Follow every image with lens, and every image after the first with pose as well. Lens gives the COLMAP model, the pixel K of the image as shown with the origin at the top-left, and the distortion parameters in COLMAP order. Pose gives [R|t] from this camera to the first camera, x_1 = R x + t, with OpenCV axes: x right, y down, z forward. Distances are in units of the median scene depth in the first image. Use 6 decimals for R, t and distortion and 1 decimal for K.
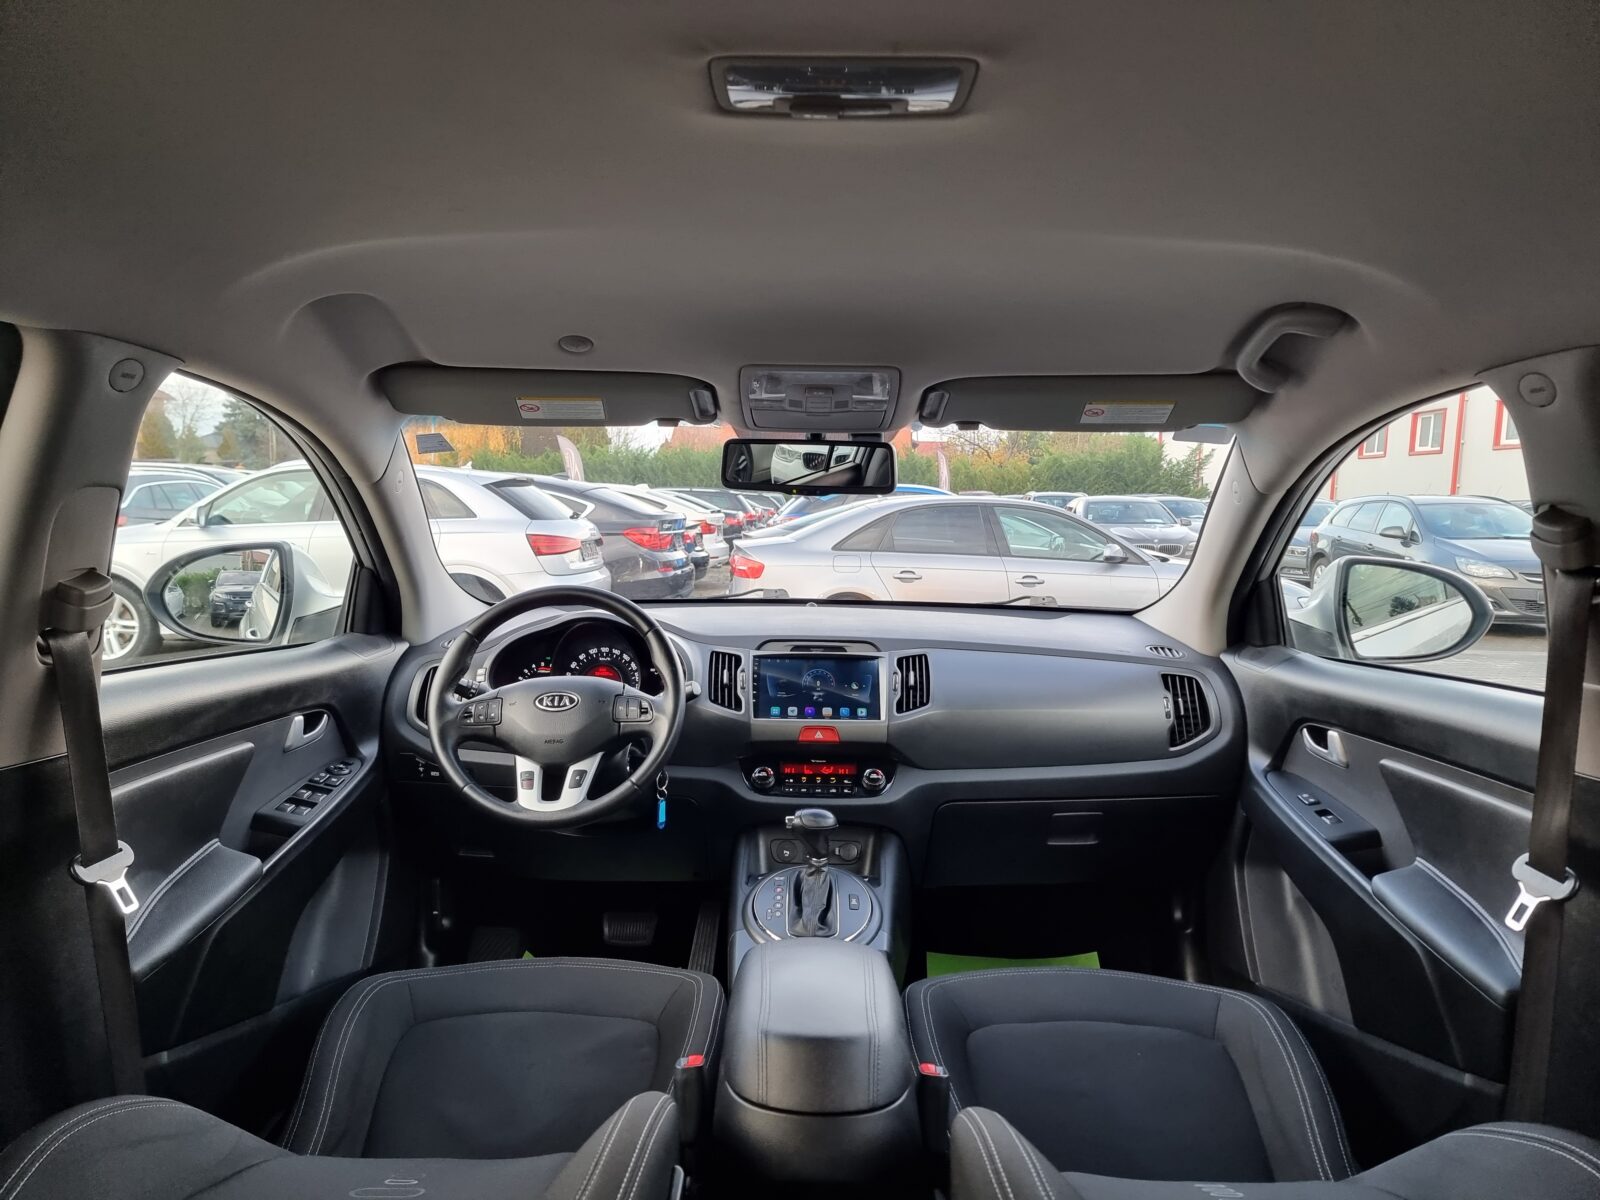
lens RADIAL K [[1105.0, 0, 800.4], [0, 1105.0, 599.1], [0, 0, 1]] dist [0.078734, -0.070174]
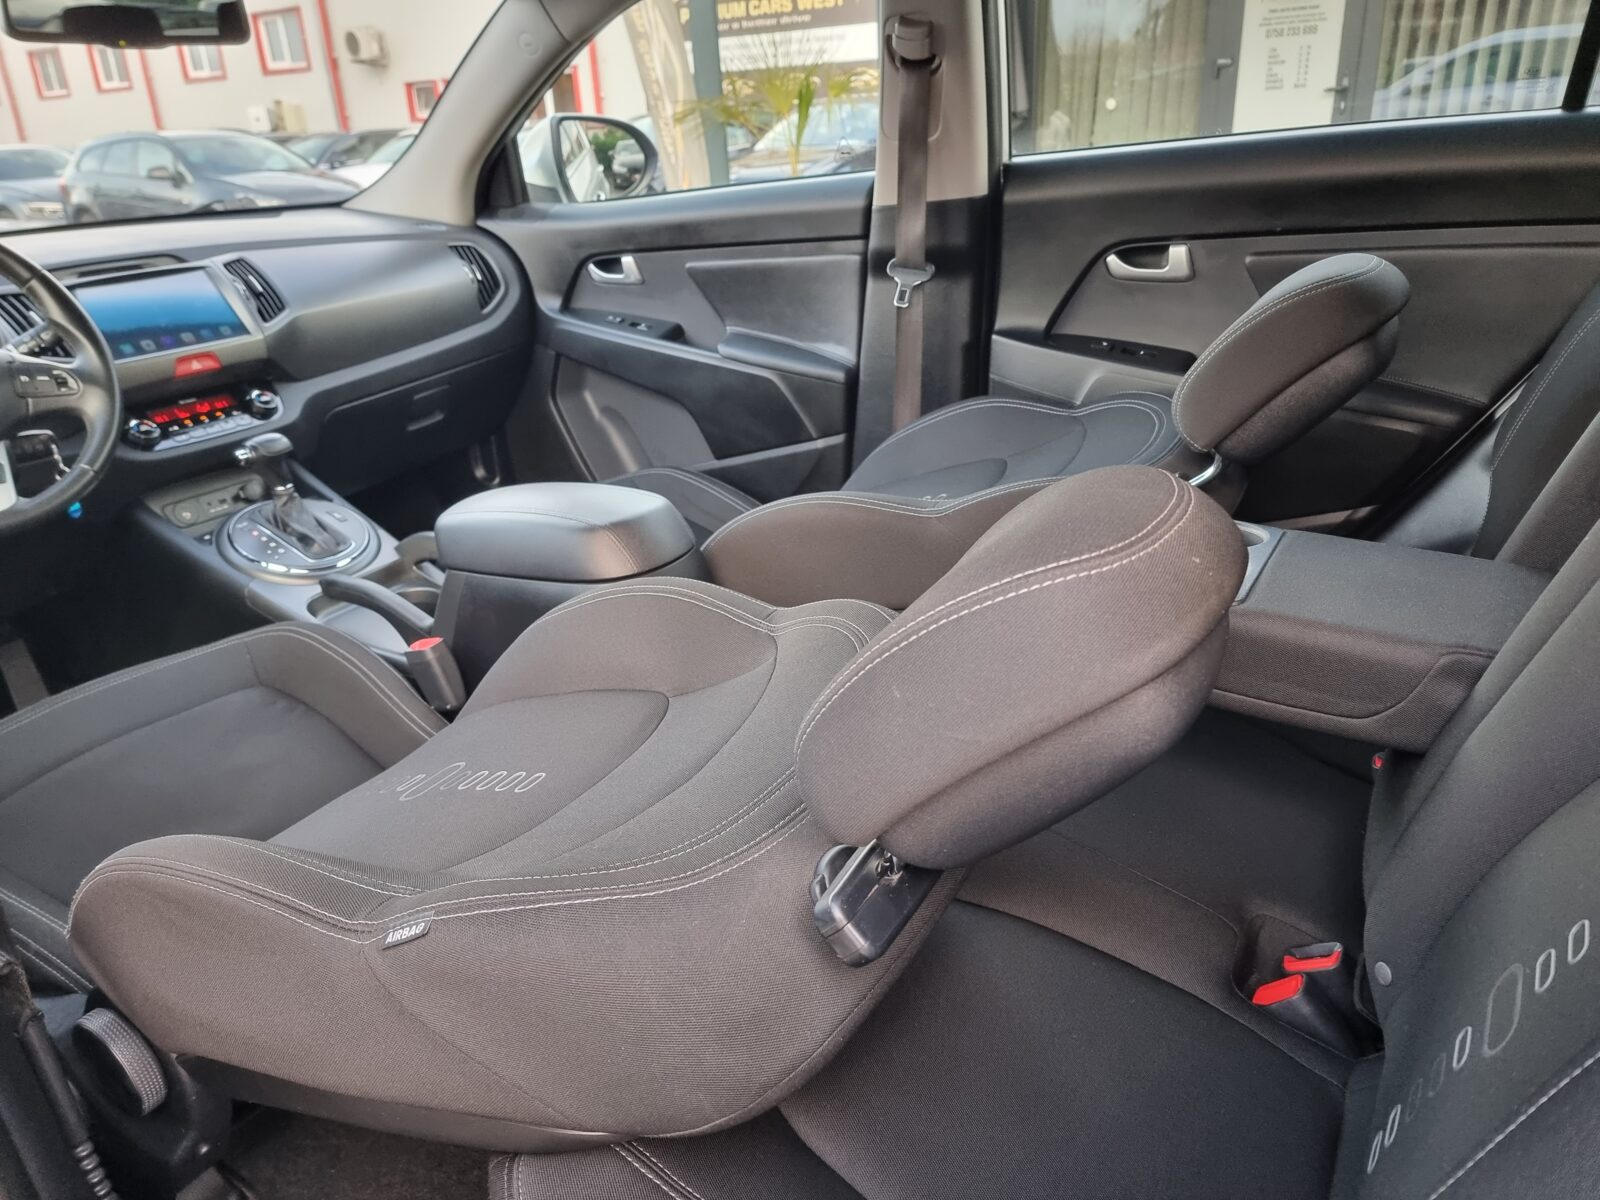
lens RADIAL K [[1105.0, 0, 808.2], [0, 1105.0, 603.7], [0, 0, 1]] dist [0.078734, -0.070174]
pose [[0.506541, -0.386720, 0.770625, -0.481700], [0.143423, 0.919113, 0.366961, 0.040036], [-0.850203, -0.075356, 0.521034, 0.119987]]
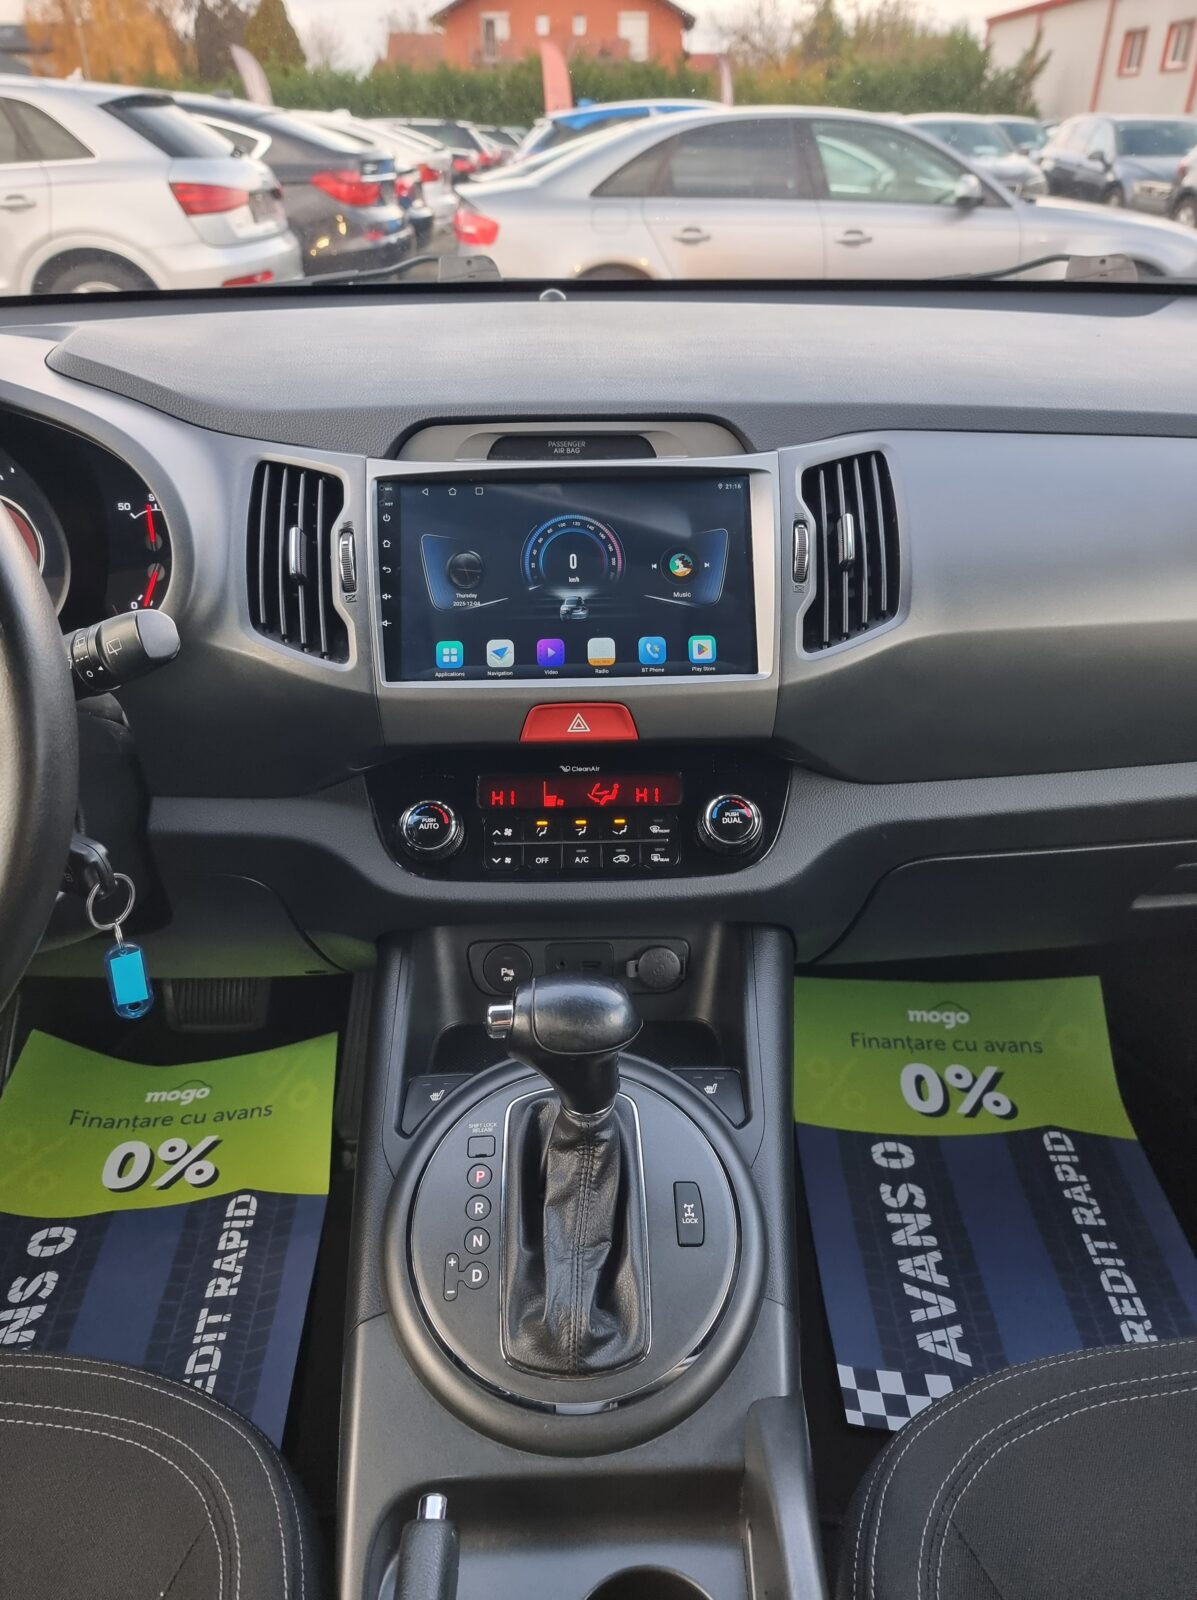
lens RADIAL K [[1105.0, 0, 584.2], [0, 1105.0, 795.0], [0, 0, 1]] dist [0.078734, -0.070174]
pose [[0.999378, -0.032966, 0.012485, 0.013109], [0.024586, 0.905654, 0.423304, -0.003430], [-0.025262, -0.422734, 0.905902, 0.665870]]
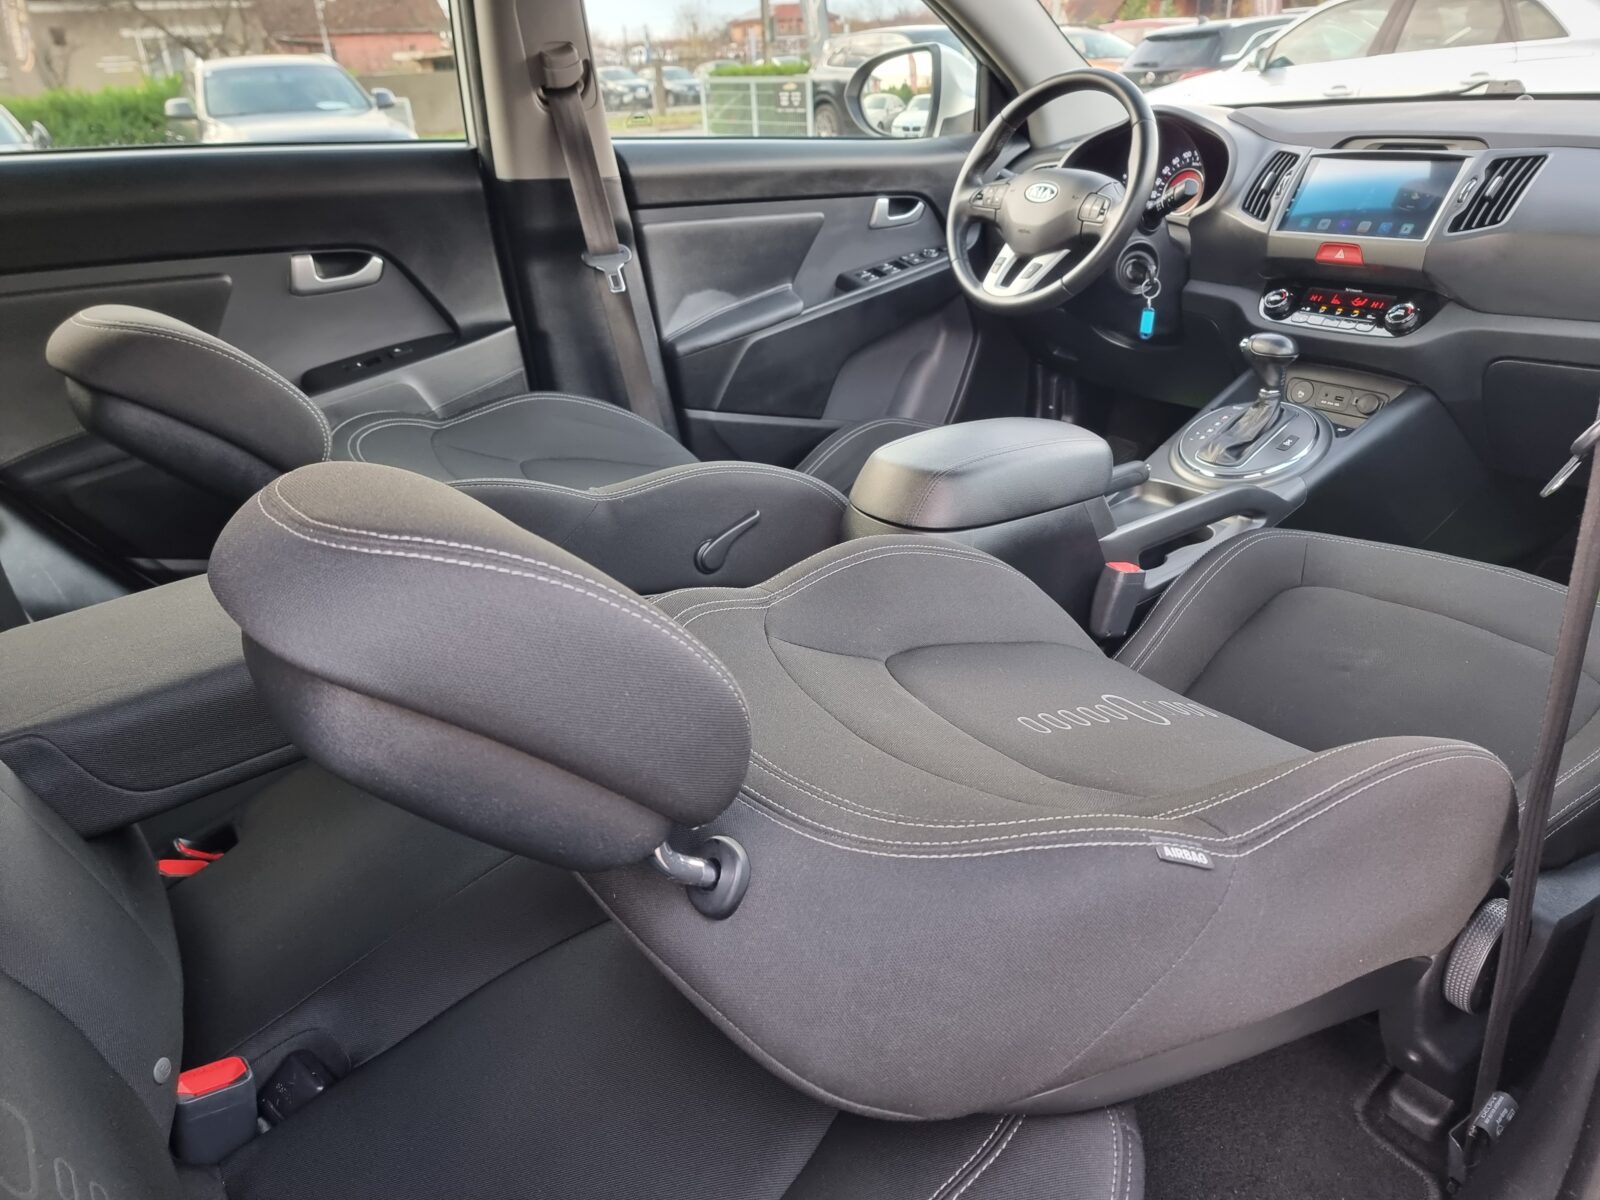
lens RADIAL K [[1105.0, 0, 816.2], [0, 1105.0, 595.1], [0, 0, 1]] dist [0.078734, -0.070174]
pose [[0.602077, 0.297807, -0.740820, 0.477198], [-0.014401, 0.931736, 0.362850, 0.059062], [0.798308, -0.207794, 0.565266, 0.145168]]
